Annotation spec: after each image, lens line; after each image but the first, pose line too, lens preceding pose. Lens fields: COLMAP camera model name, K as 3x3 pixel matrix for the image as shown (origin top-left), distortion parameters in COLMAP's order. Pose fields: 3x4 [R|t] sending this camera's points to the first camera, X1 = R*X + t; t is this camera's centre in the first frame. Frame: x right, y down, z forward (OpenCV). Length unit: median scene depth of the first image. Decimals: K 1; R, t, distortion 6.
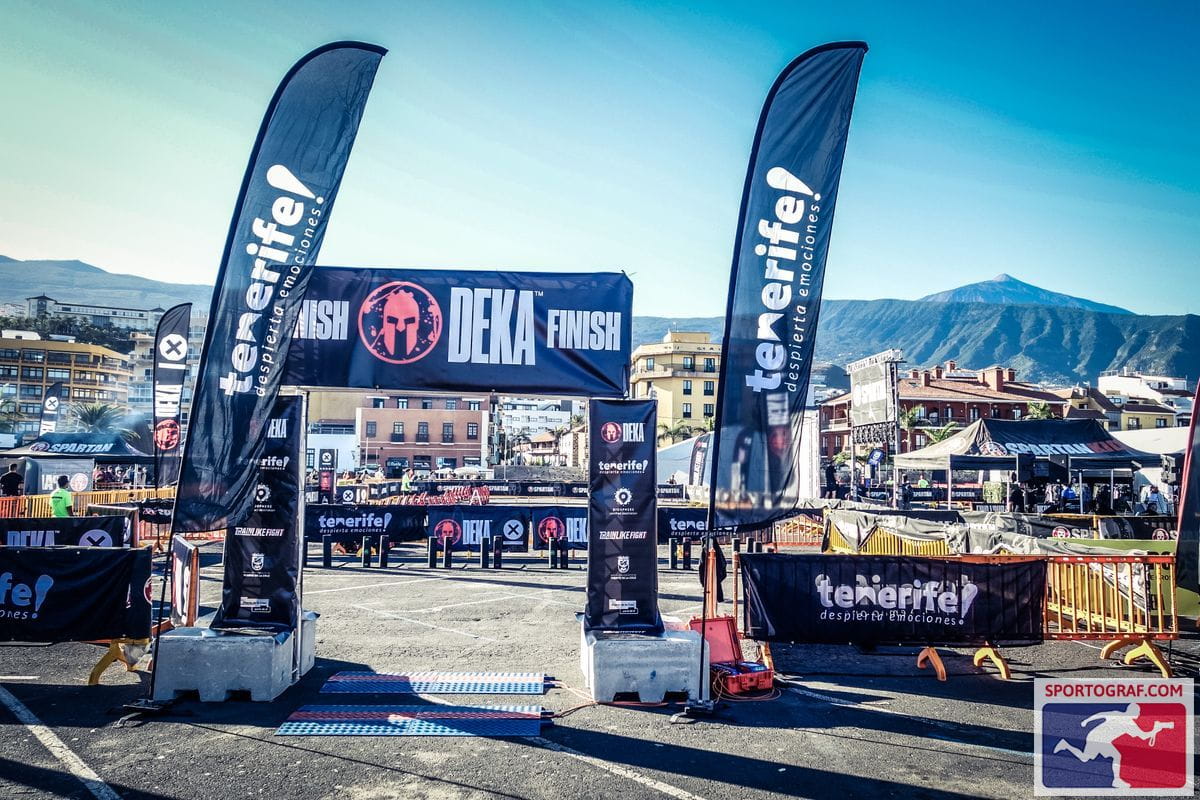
lens RADIAL K [[960.7, 0, 600.0], [0, 960.7, 400.0], [0, 0, 1]] dist [-0.022011, -0.004680]
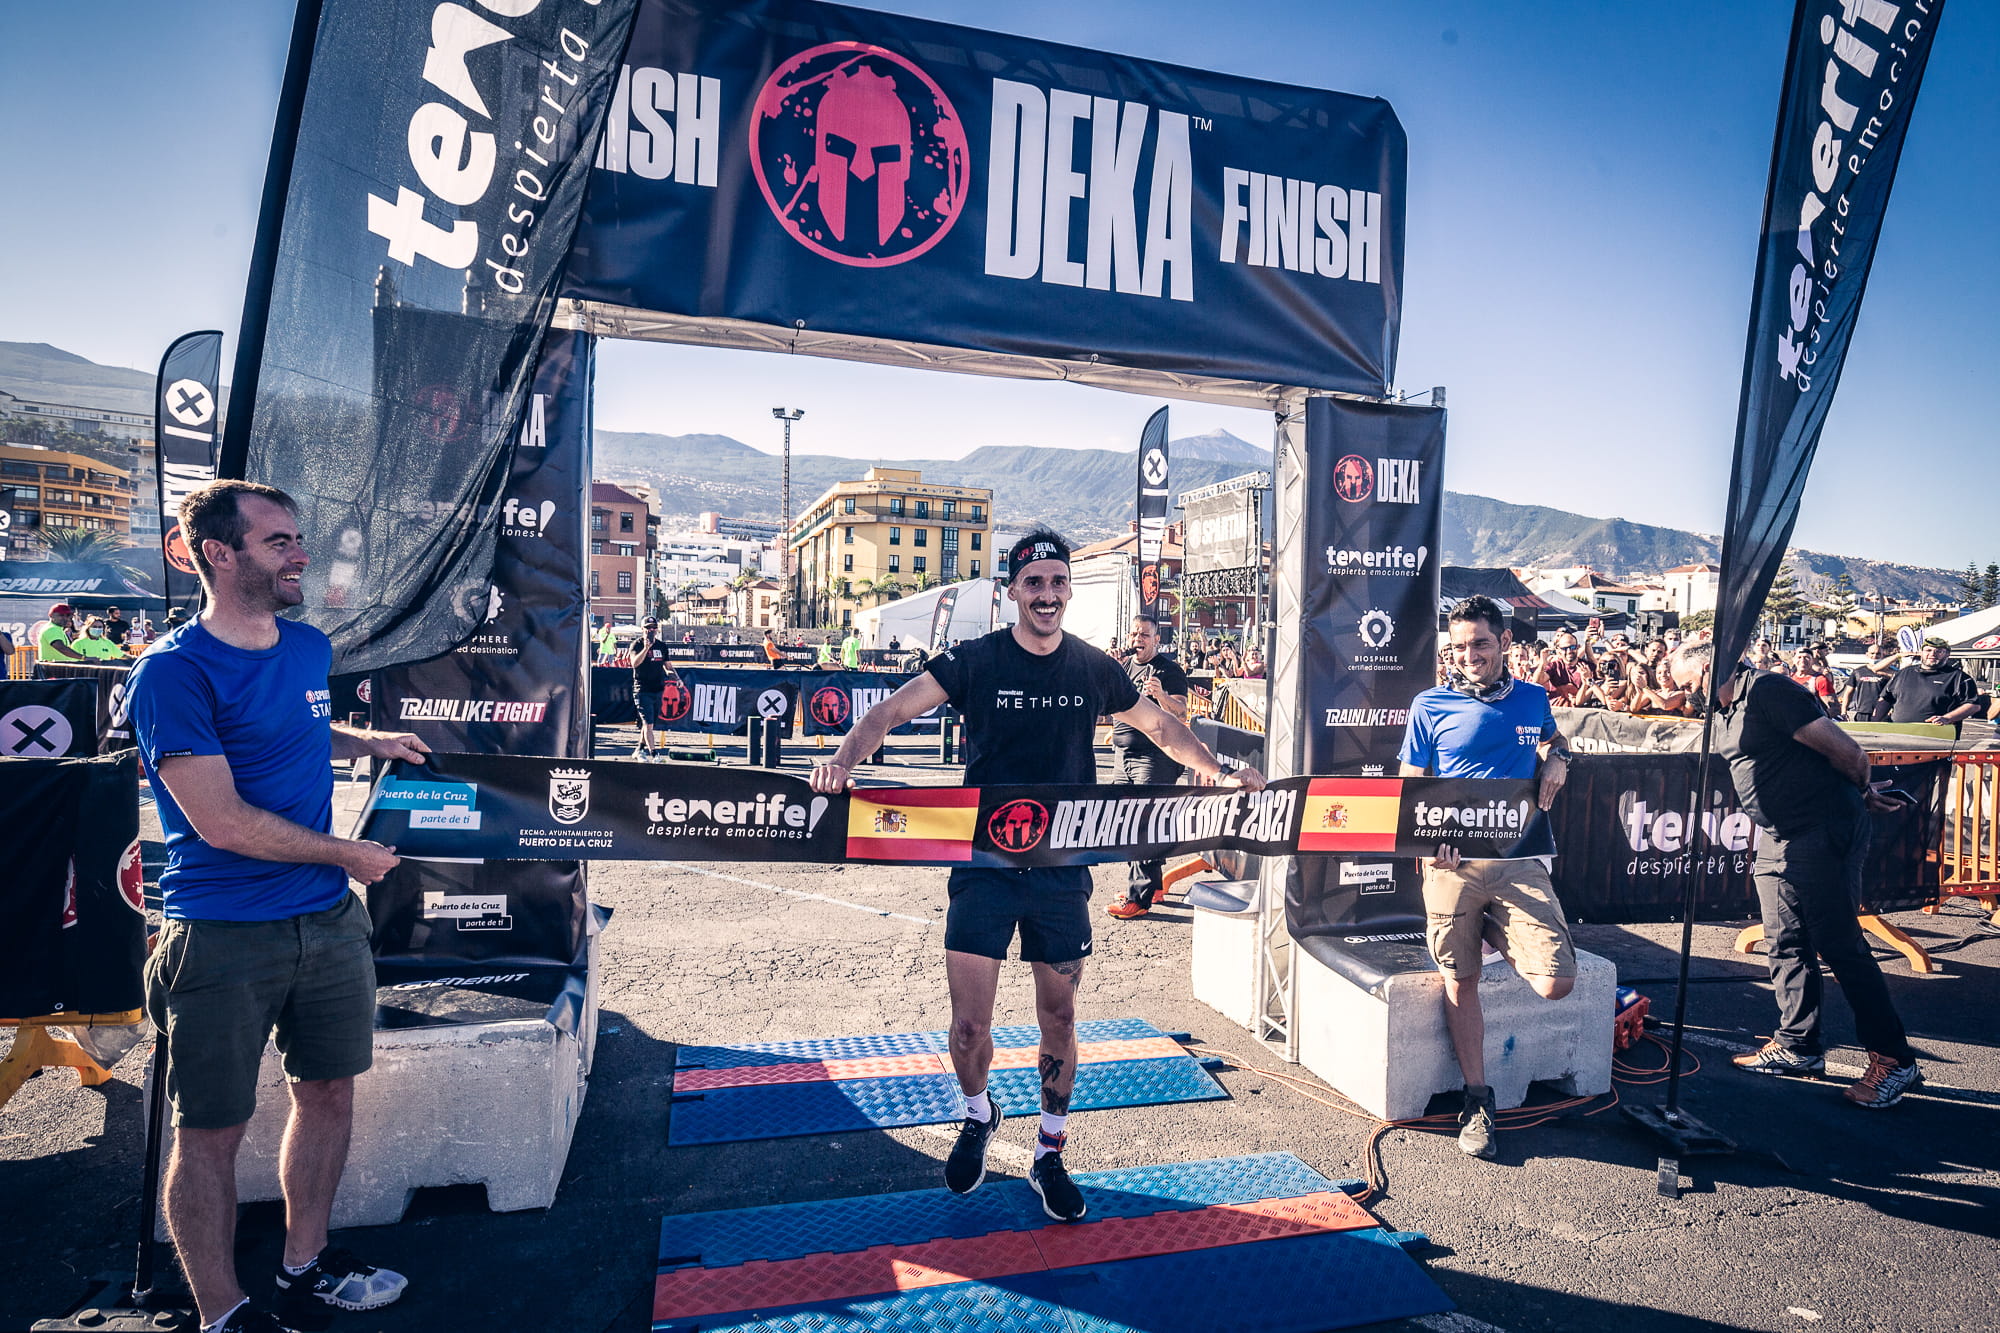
lens RADIAL K [[1106.5, 0, 1010.8], [0, 1106.5, 682.5], [0, 0, 1]] dist [-0.022411, 0.001225]
pose [[0.976634, 0.005209, 0.214846, -0.241309], [-0.029454, 0.993517, 0.109802, 0.074254], [-0.212881, -0.113564, 0.970456, 0.545519]]
